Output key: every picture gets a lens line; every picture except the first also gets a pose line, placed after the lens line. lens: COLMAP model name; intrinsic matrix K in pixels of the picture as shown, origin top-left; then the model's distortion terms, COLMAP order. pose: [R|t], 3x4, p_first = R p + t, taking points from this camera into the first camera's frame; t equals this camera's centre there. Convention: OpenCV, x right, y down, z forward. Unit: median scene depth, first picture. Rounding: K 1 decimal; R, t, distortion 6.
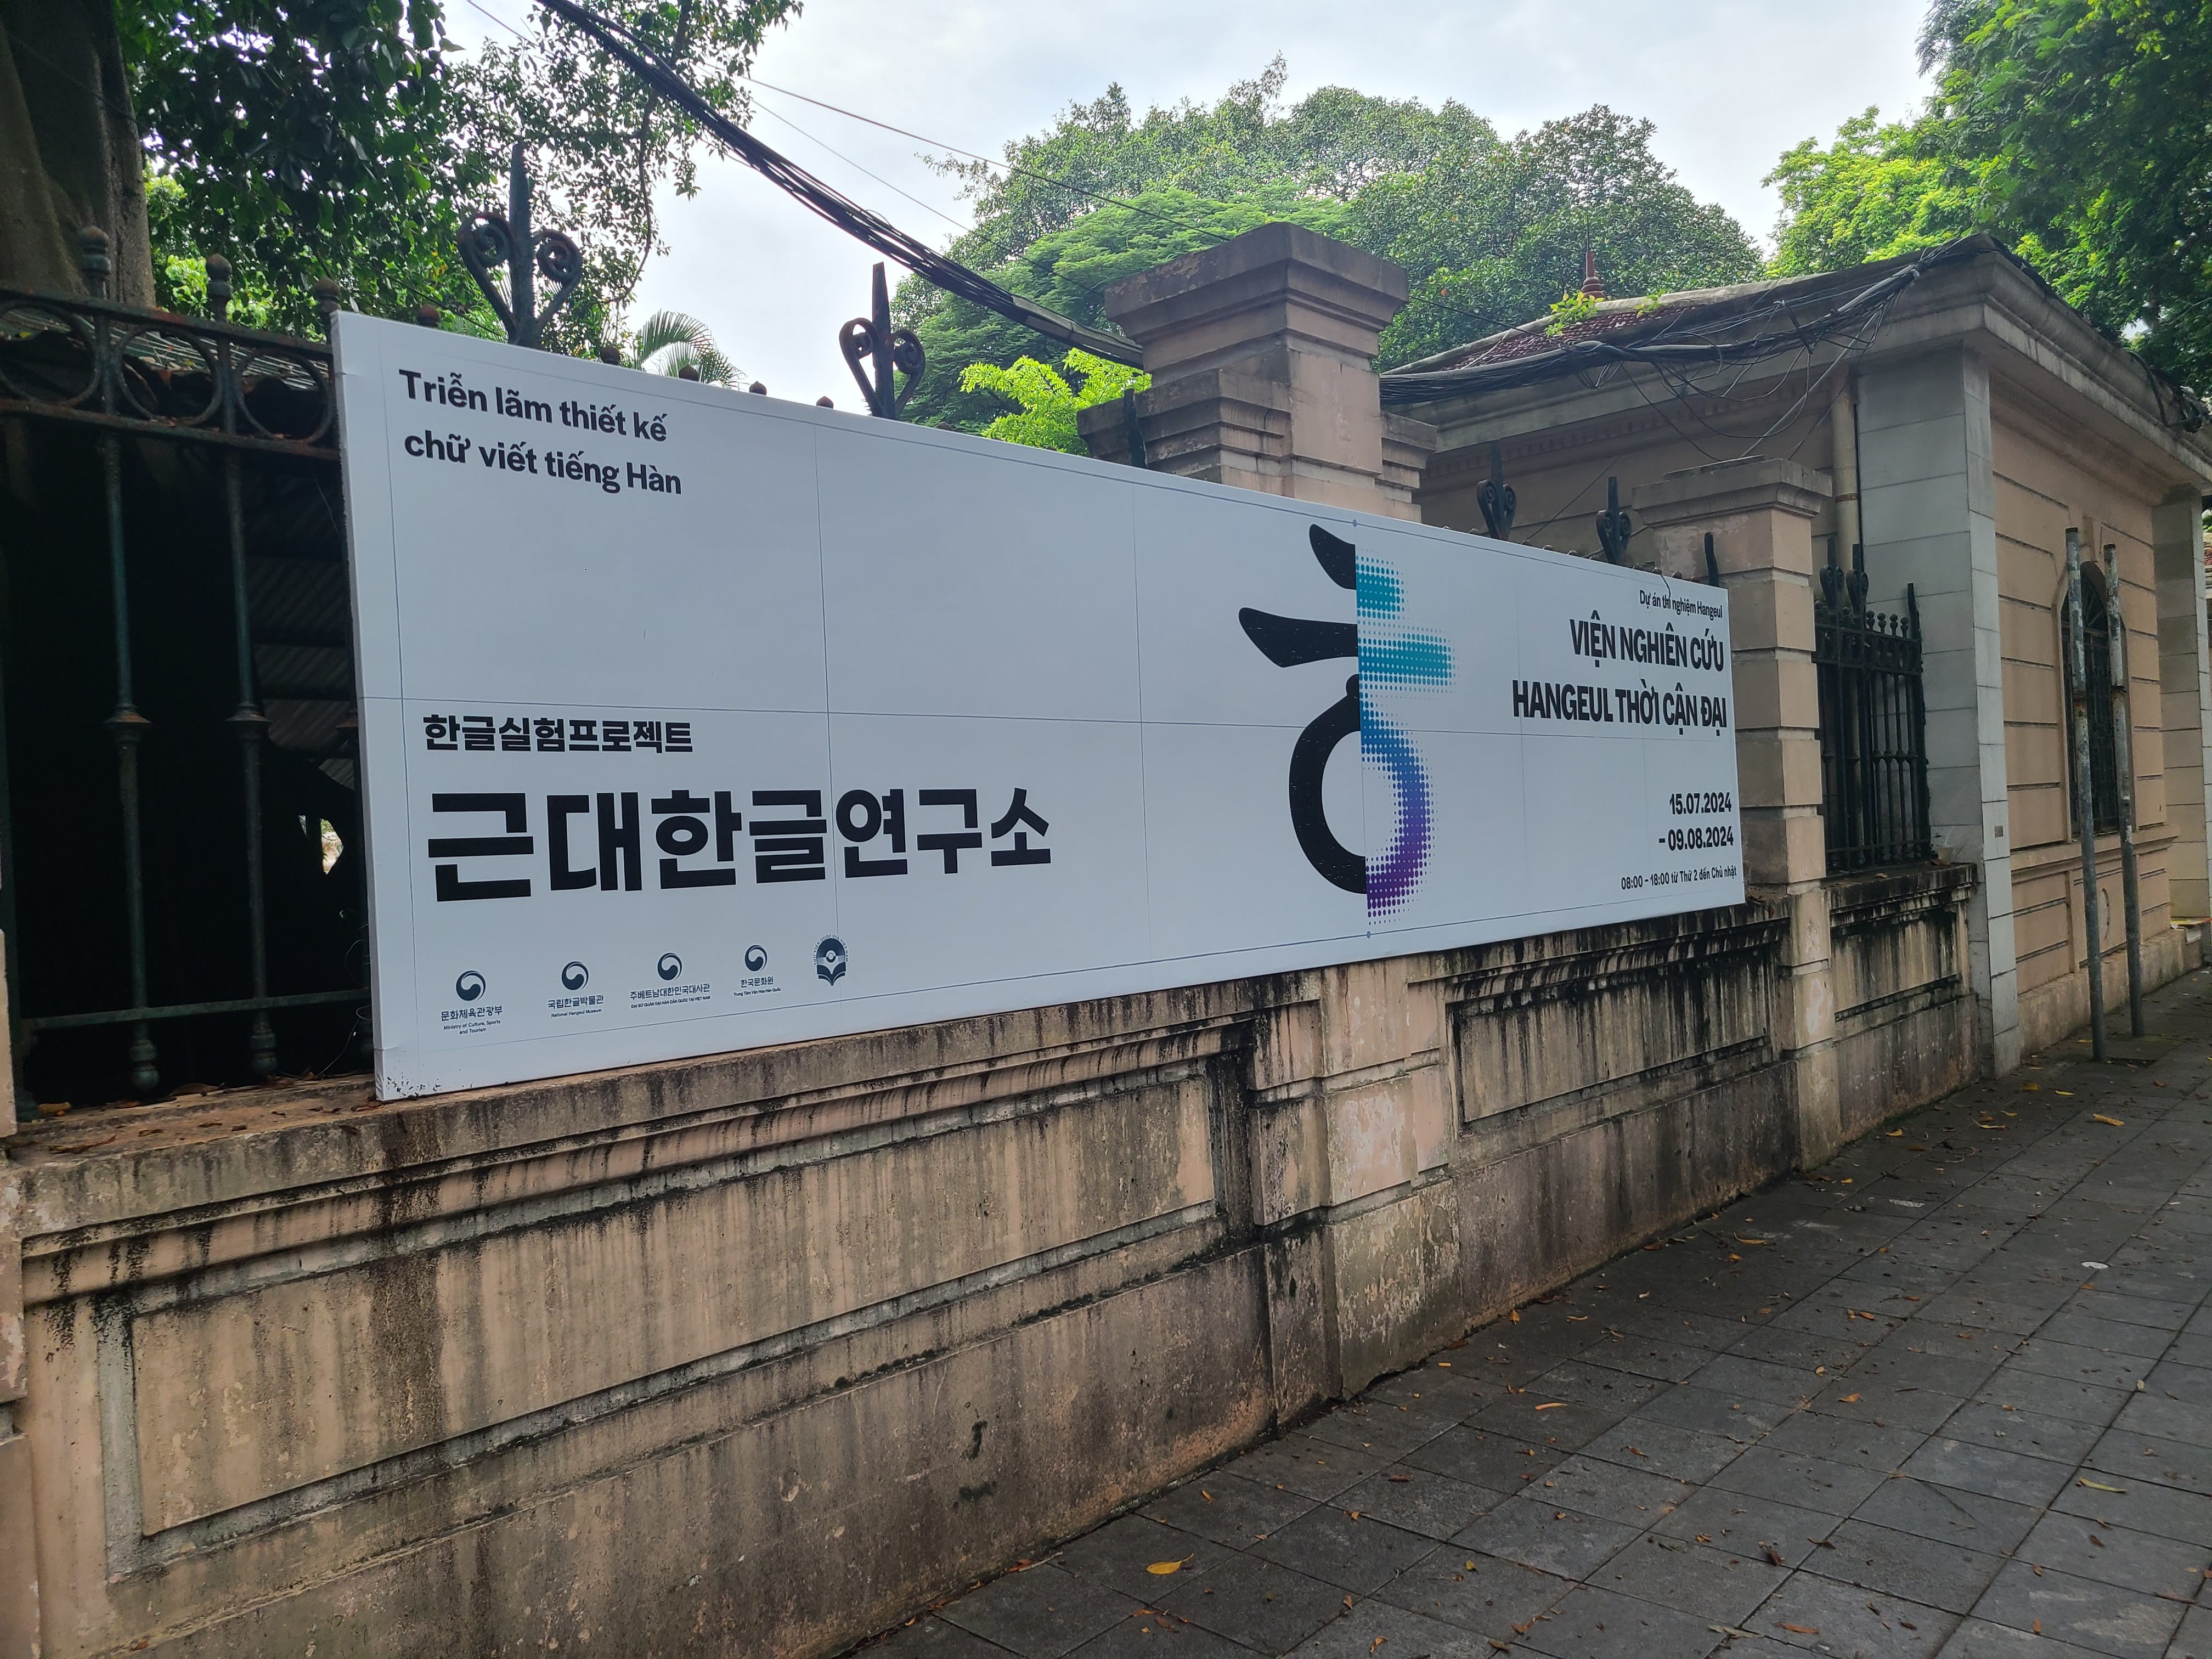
lens RADIAL K [[1710.4, 0, 1044.4], [0, 1710.4, 785.8], [0, 0, 1]] dist [0.069157, -0.056272]
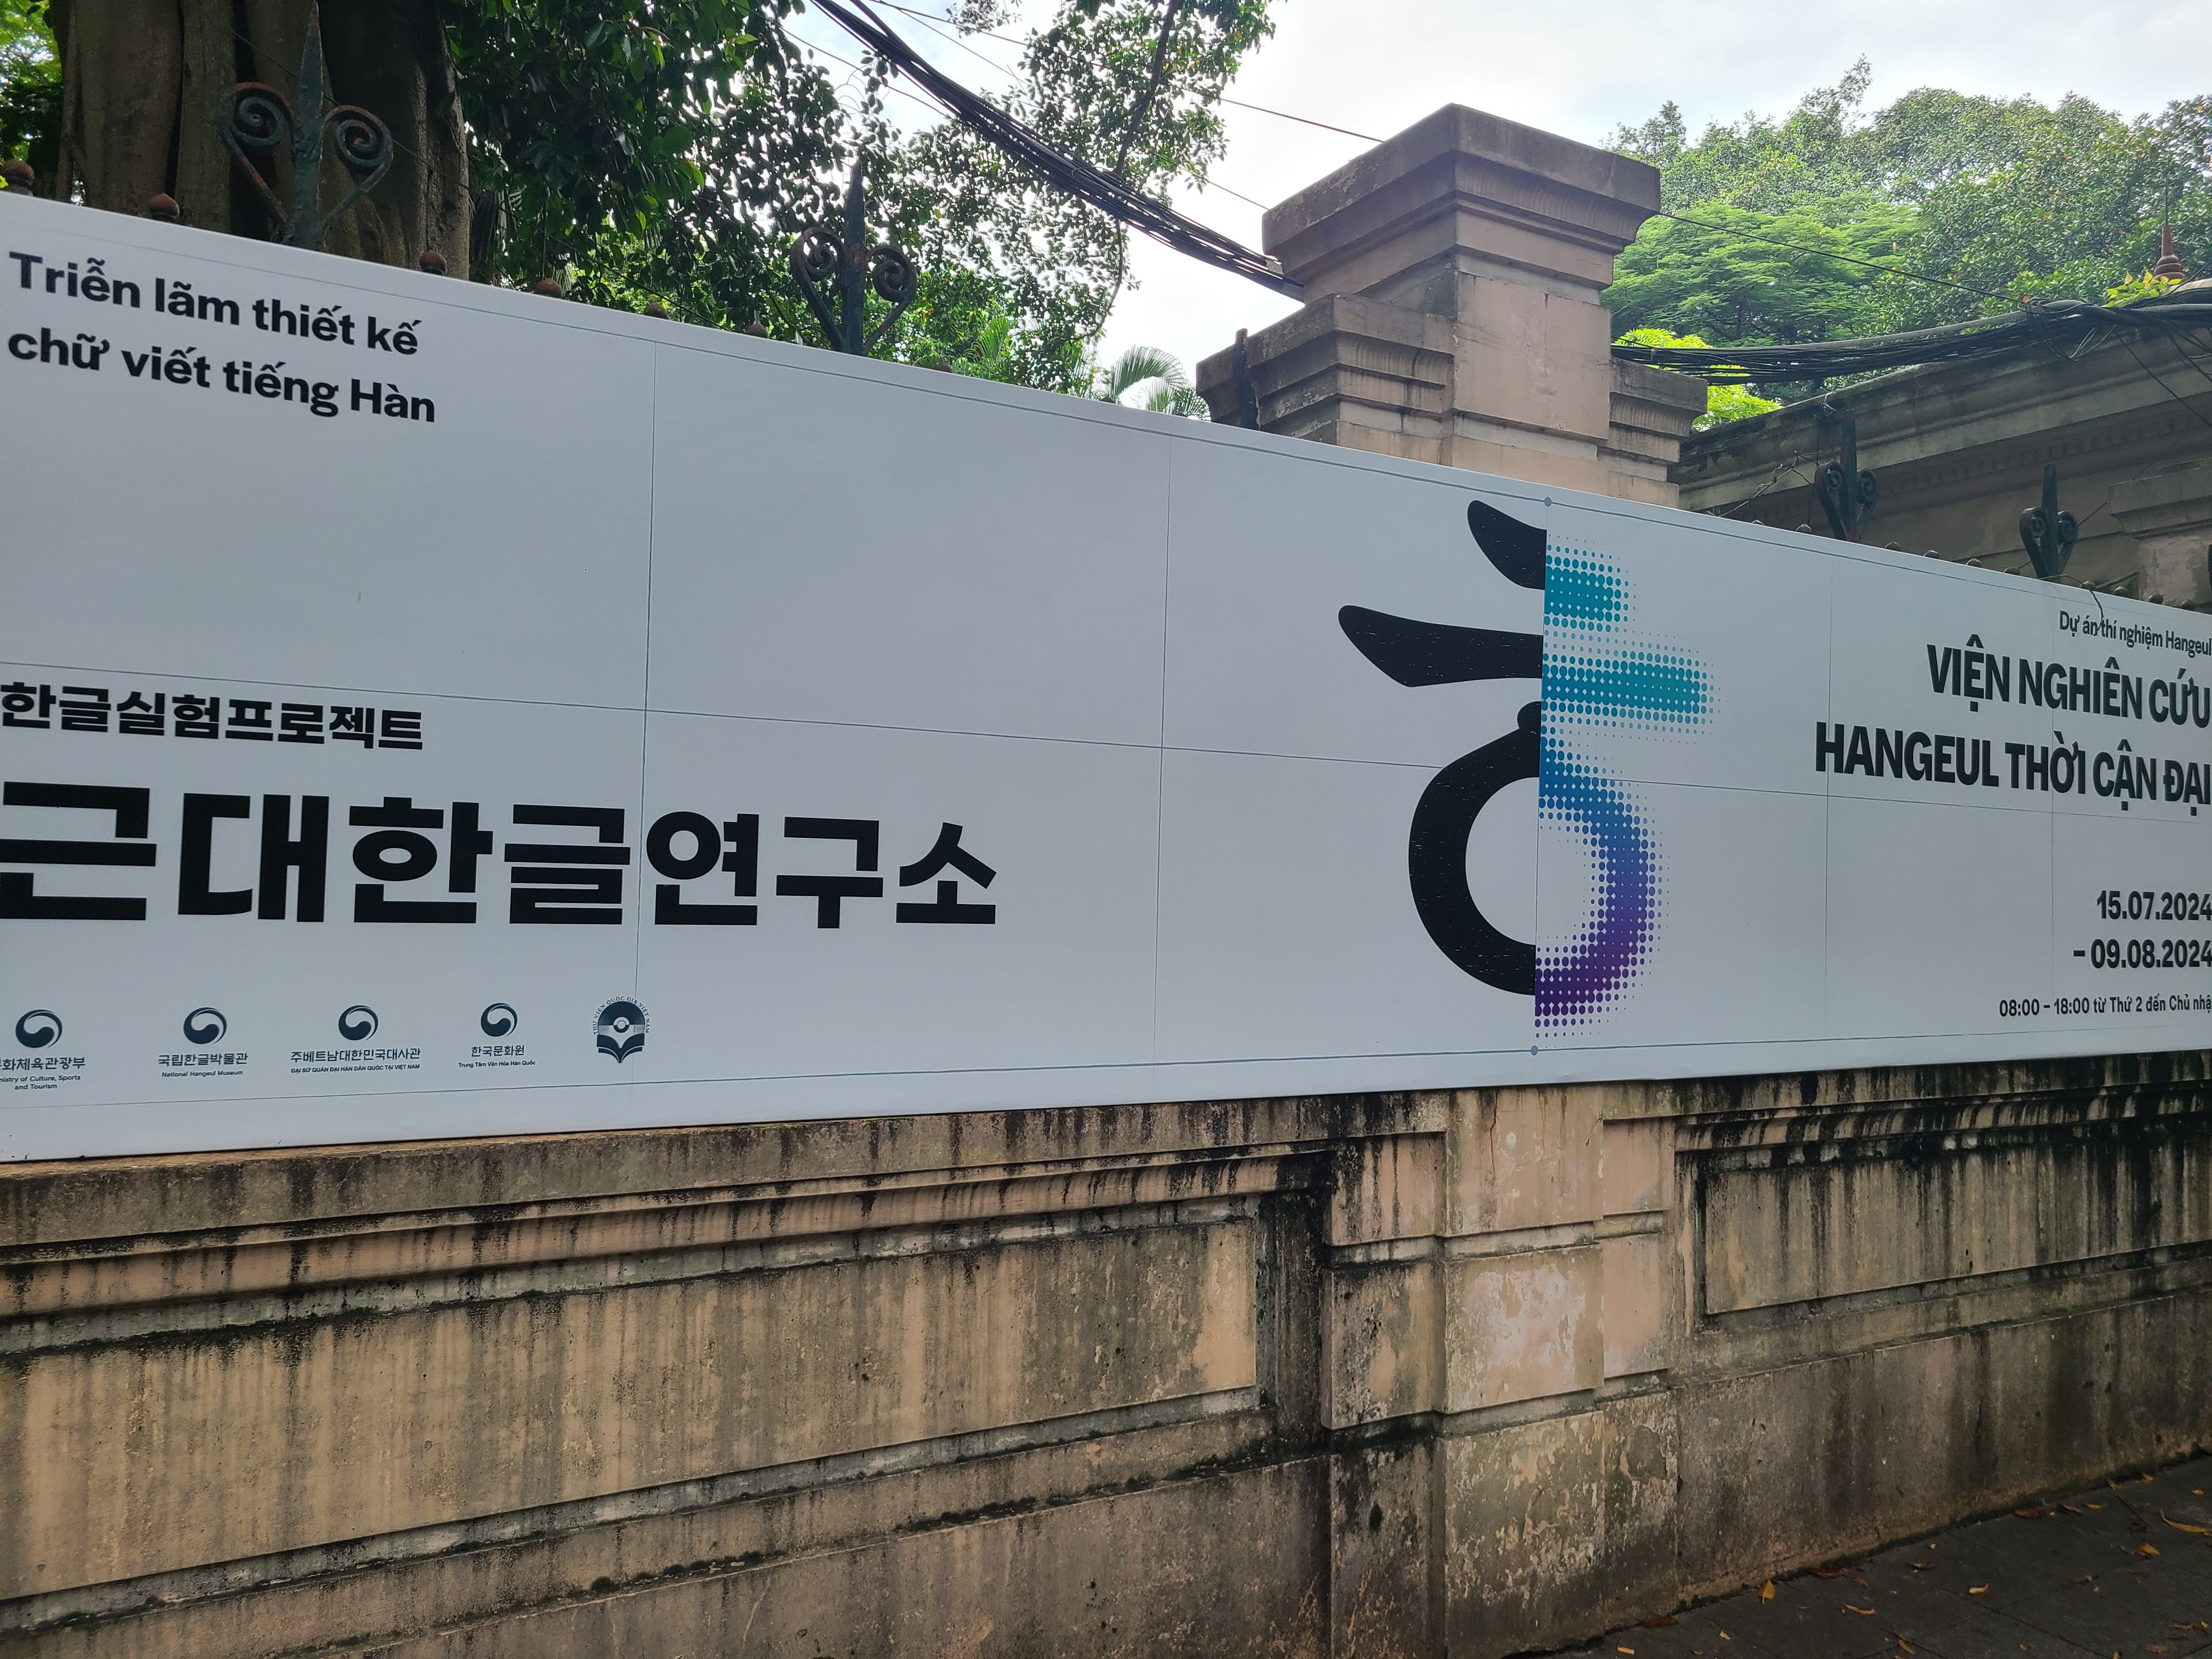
lens RADIAL K [[1710.4, 0, 1044.4], [0, 1710.4, 785.8], [0, 0, 1]] dist [0.069157, -0.056272]
pose [[0.956564, 0.048497, -0.287461, 0.209093], [-0.055333, 0.998345, -0.015699, -0.004765], [0.286223, 0.030923, 0.957664, 0.235496]]
